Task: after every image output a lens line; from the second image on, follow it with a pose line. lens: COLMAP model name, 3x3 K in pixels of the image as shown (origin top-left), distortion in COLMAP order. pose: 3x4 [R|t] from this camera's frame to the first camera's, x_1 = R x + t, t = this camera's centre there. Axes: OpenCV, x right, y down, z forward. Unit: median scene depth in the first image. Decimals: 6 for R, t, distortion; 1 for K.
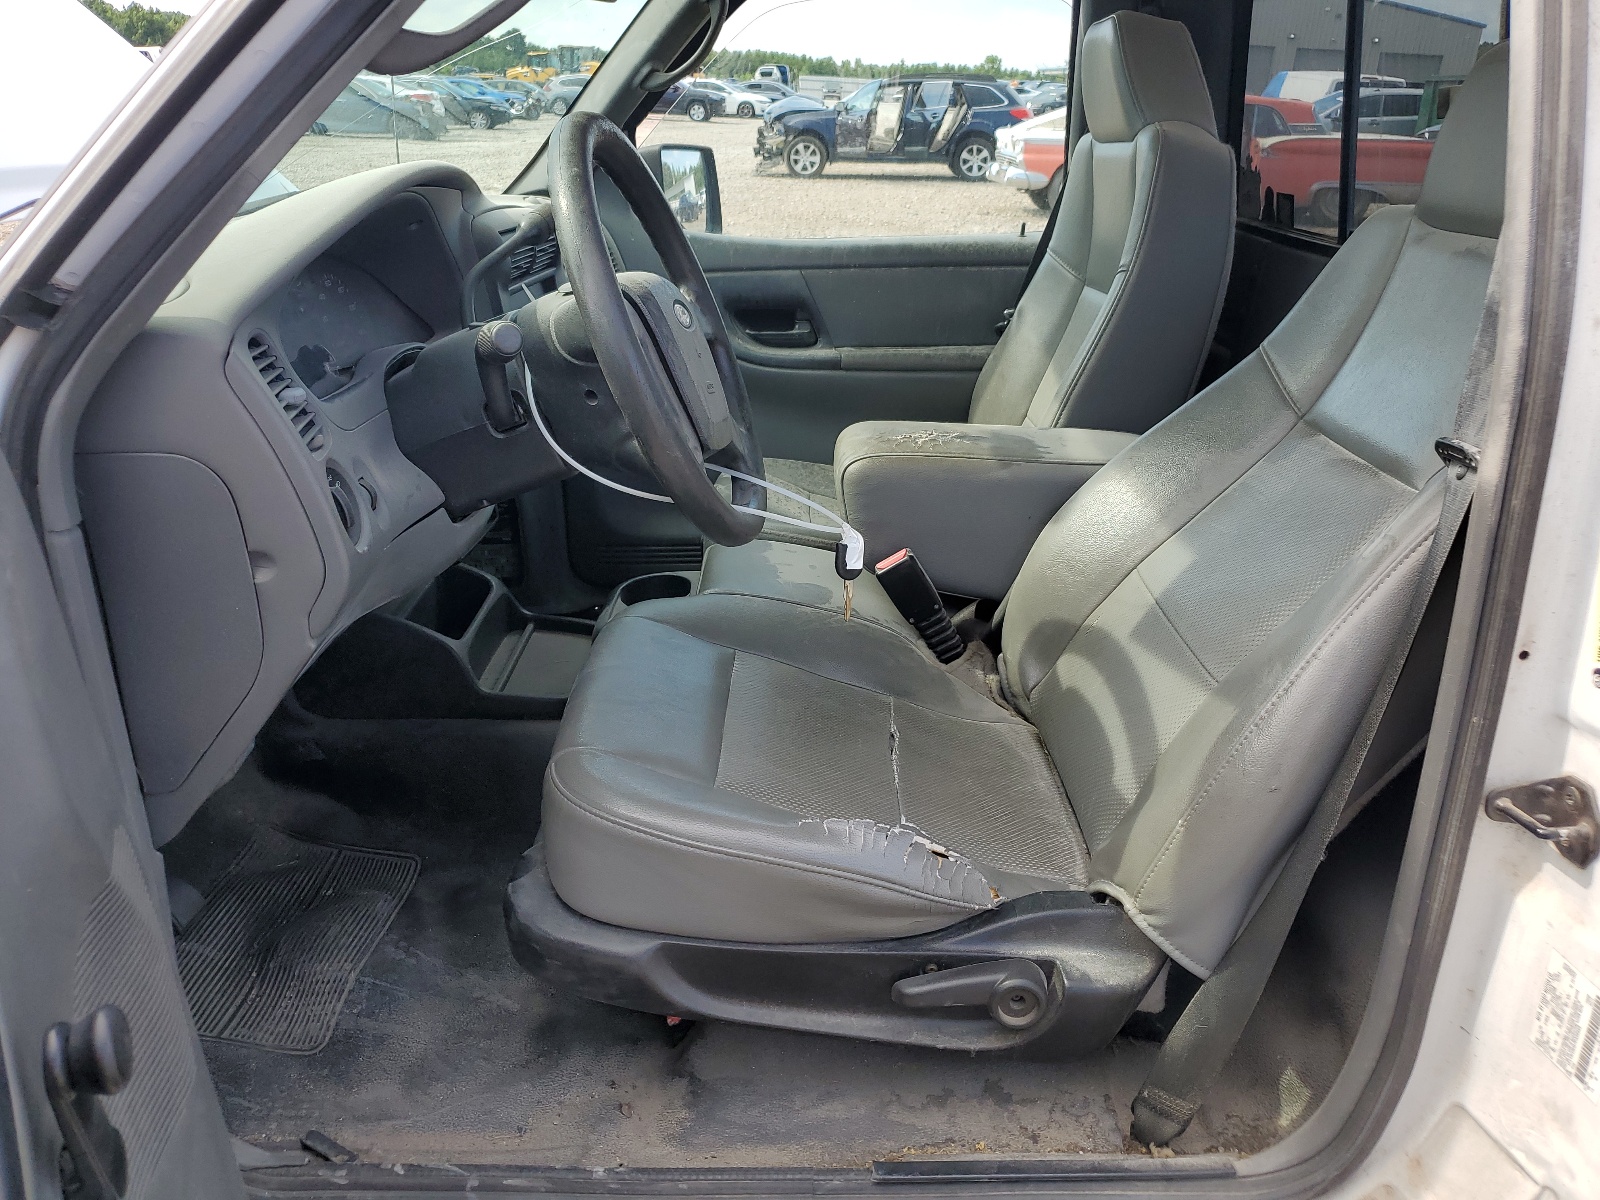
lens RADIAL K [[1239.3, 0, 800.0], [0, 1239.3, 600.0], [0, 0, 1]] dist [-0.064930, 0.067458]
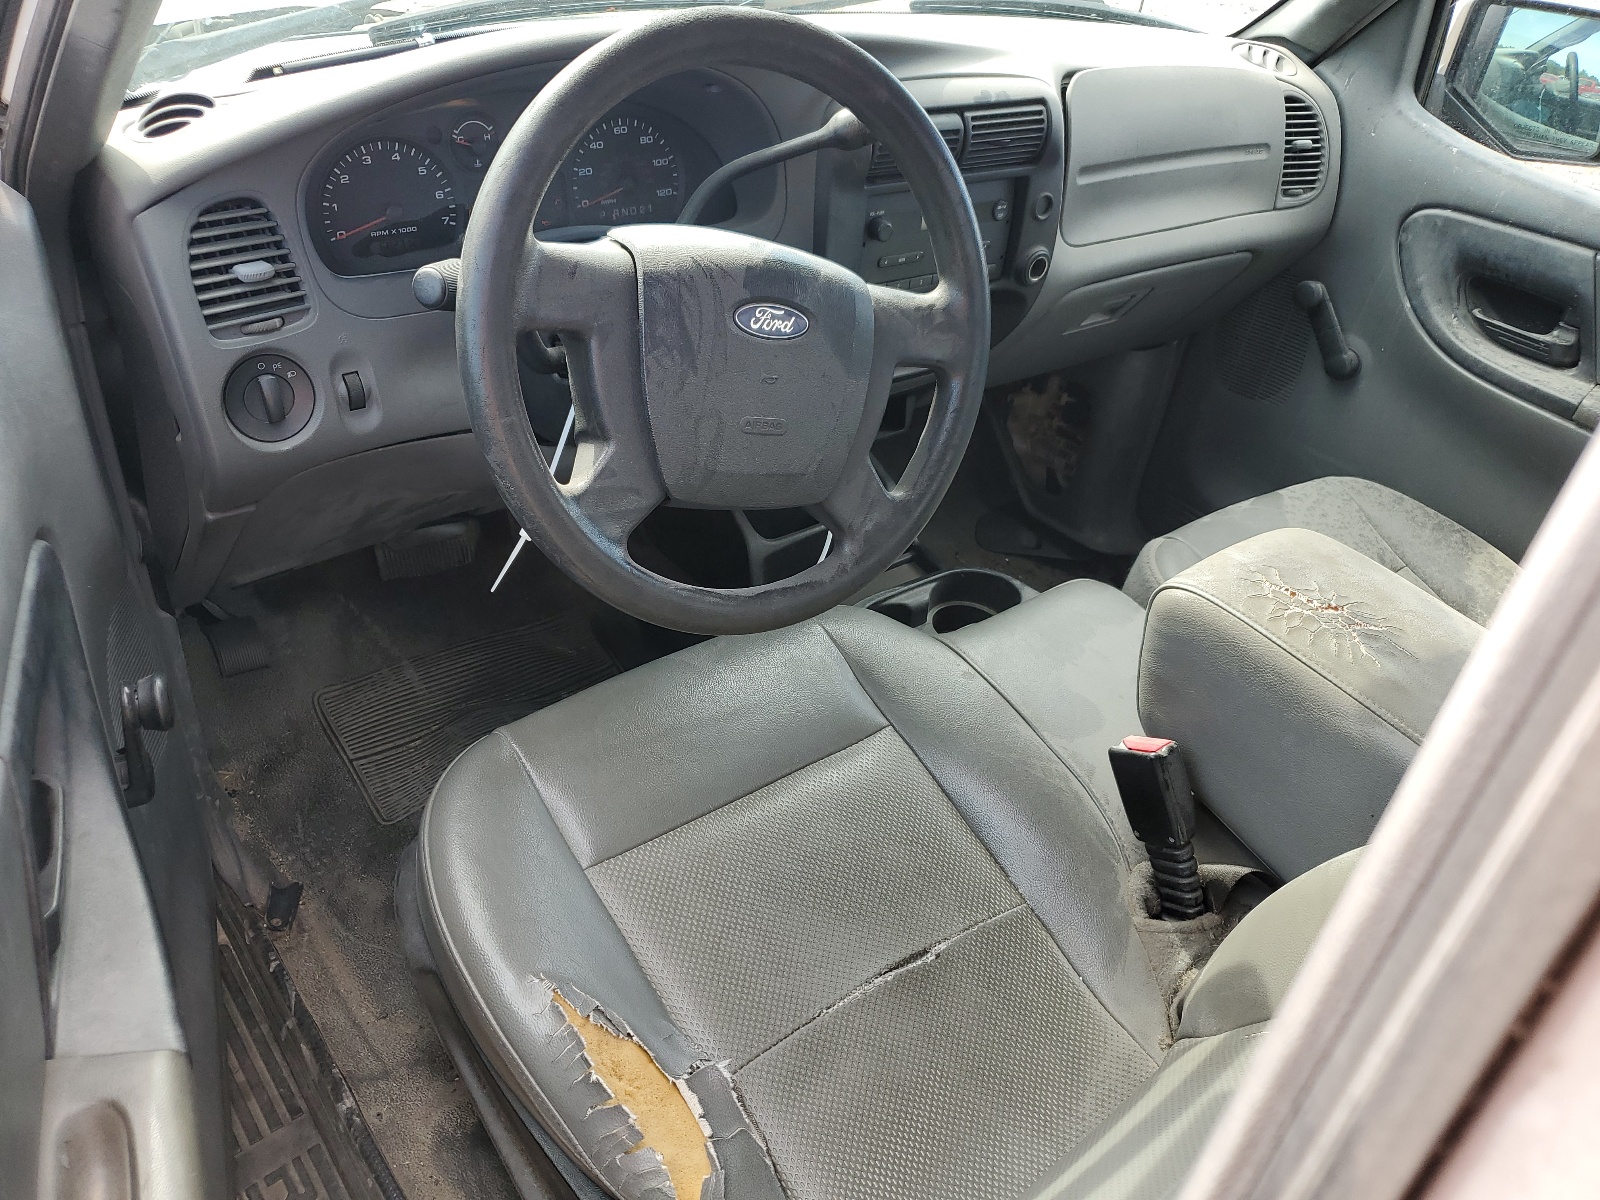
lens RADIAL K [[1239.3, 0, 800.0], [0, 1239.3, 600.0], [0, 0, 1]] dist [-0.064930, 0.067458]
pose [[0.606319, 0.503604, -0.615434, 0.432894], [-0.365609, 0.863807, 0.346651, -0.341913], [0.706192, 0.014827, 0.707866, 0.513504]]
